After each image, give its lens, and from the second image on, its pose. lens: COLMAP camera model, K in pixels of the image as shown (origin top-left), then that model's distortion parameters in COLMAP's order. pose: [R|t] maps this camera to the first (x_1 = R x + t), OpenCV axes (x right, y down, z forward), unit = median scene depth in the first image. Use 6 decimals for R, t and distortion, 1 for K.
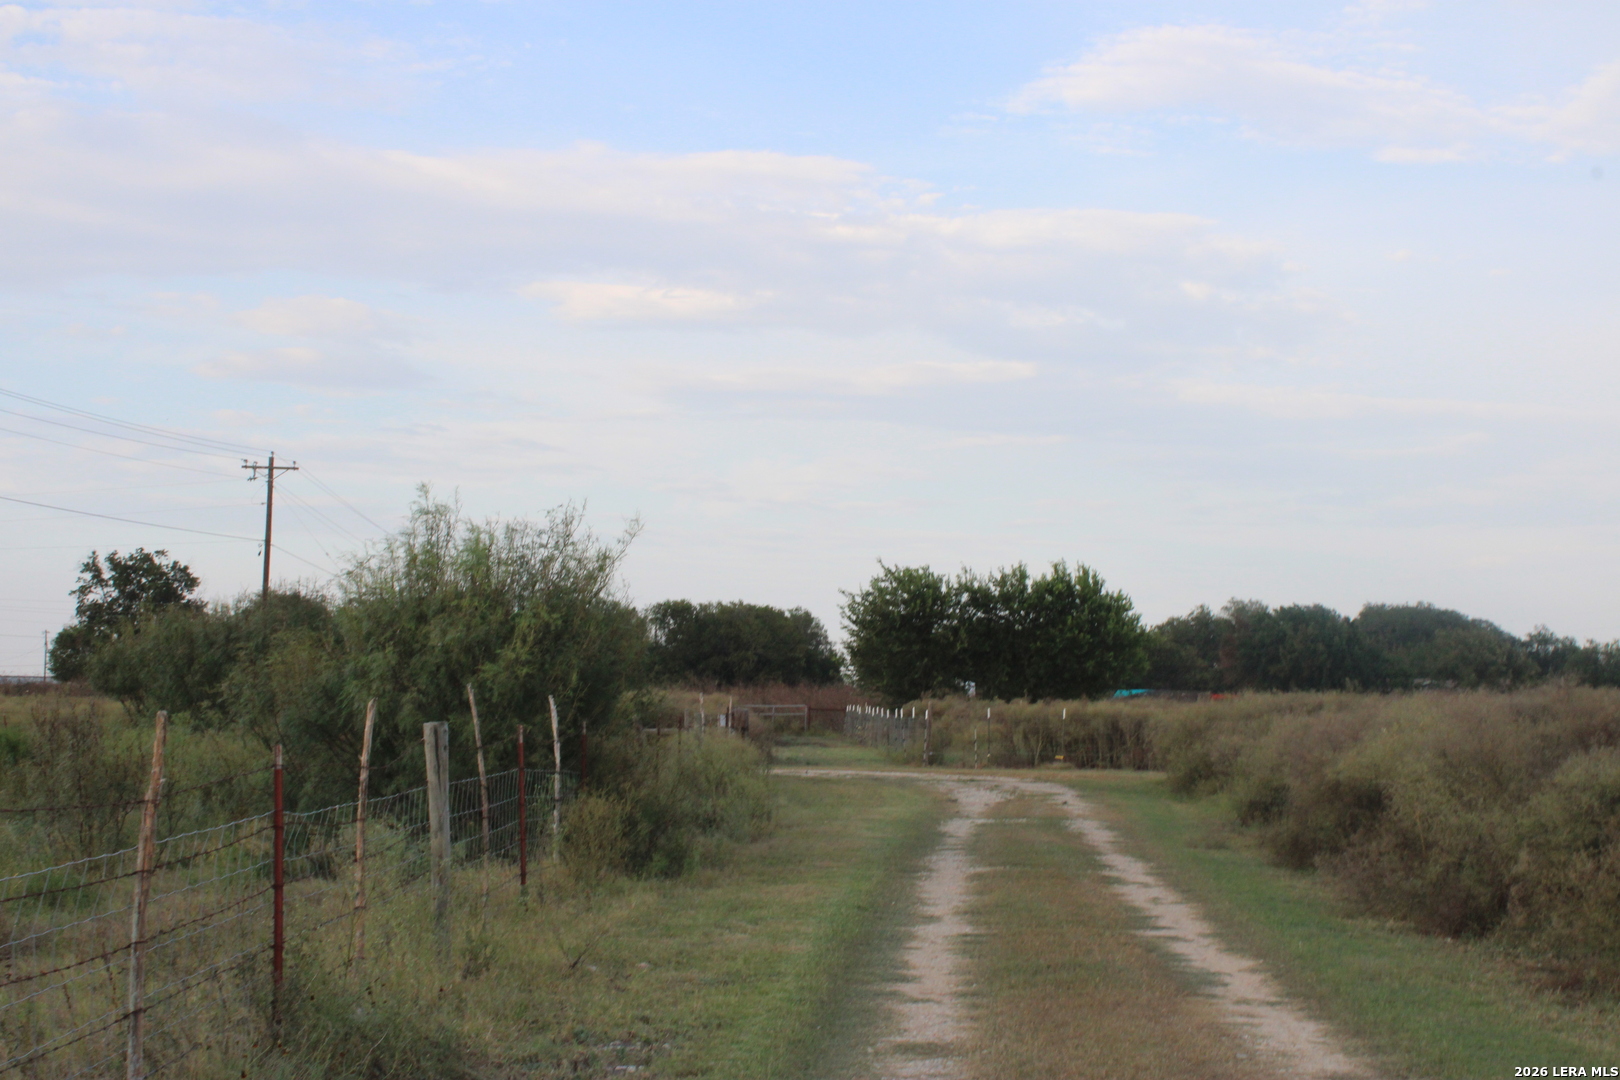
lens RADIAL K [[1501.2, 0, 899.5], [0, 1501.2, 535.9], [0, 0, 1]] dist [-0.016124, 0.002260]
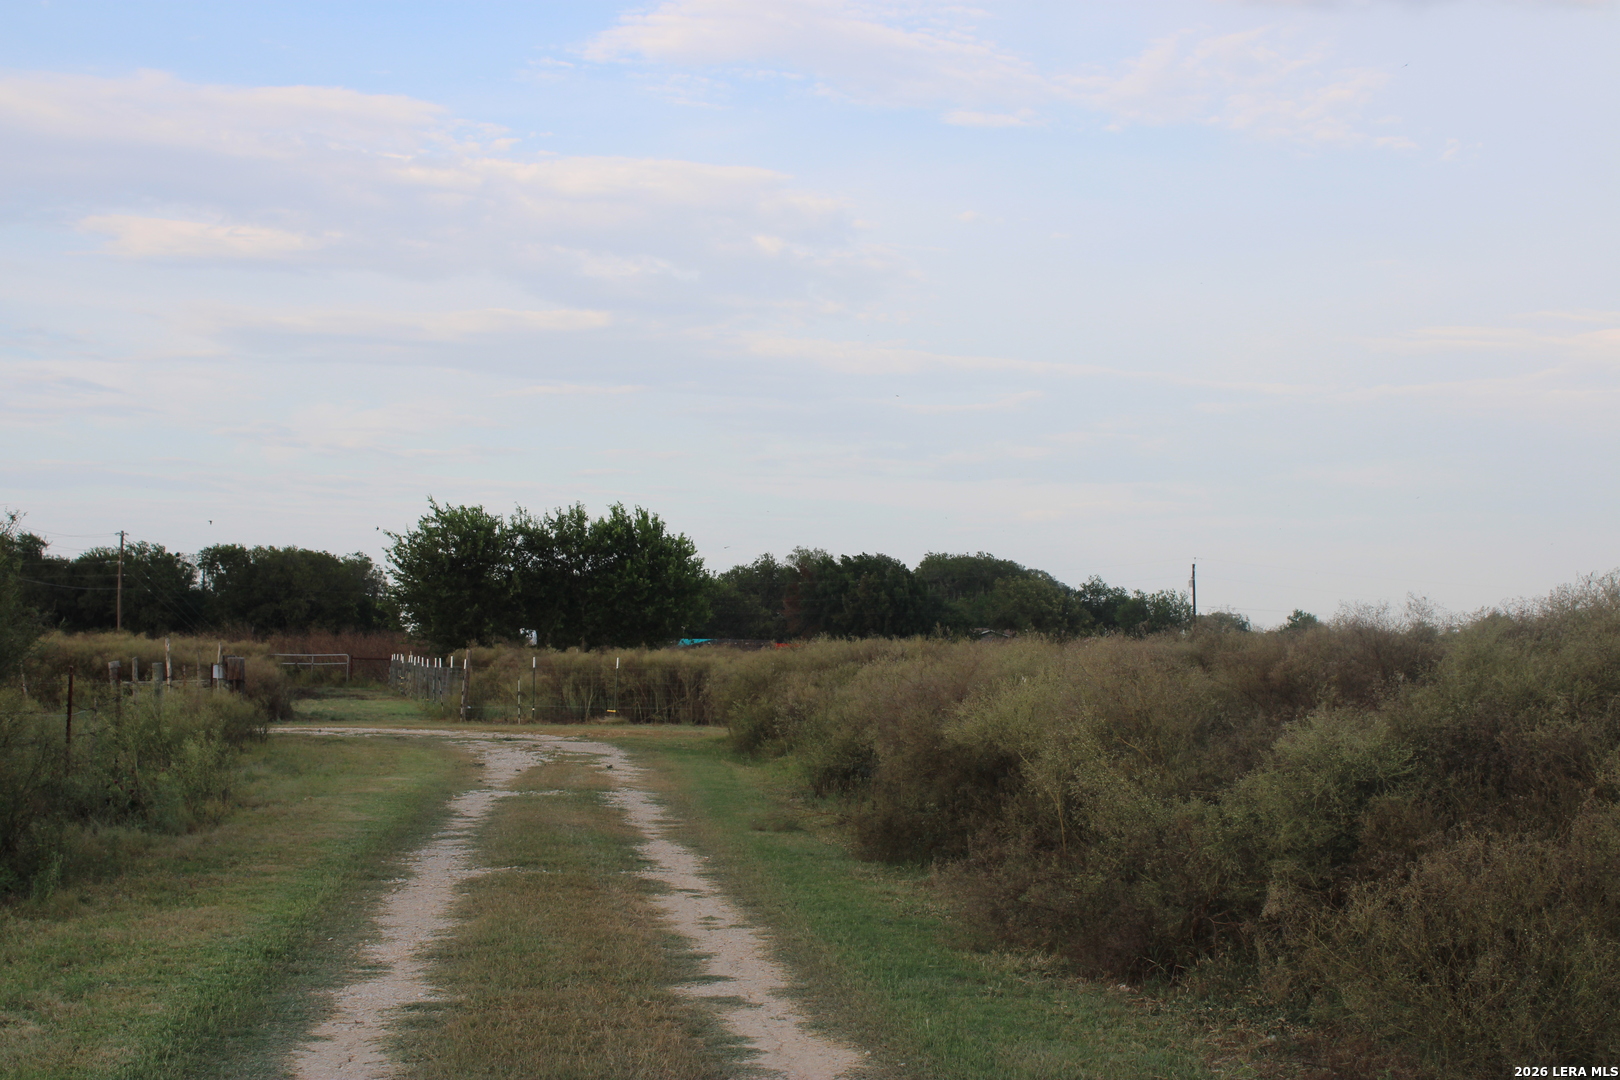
lens RADIAL K [[1451.4, 0, 810.0], [0, 1451.4, 540.0], [0, 0, 1]] dist [-0.053928, 0.002537]
pose [[0.973611, 0.016504, 0.227615, 0.018252], [-0.024052, 0.999248, 0.030427, 0.012054], [-0.226942, -0.035099, 0.973276, 0.101910]]
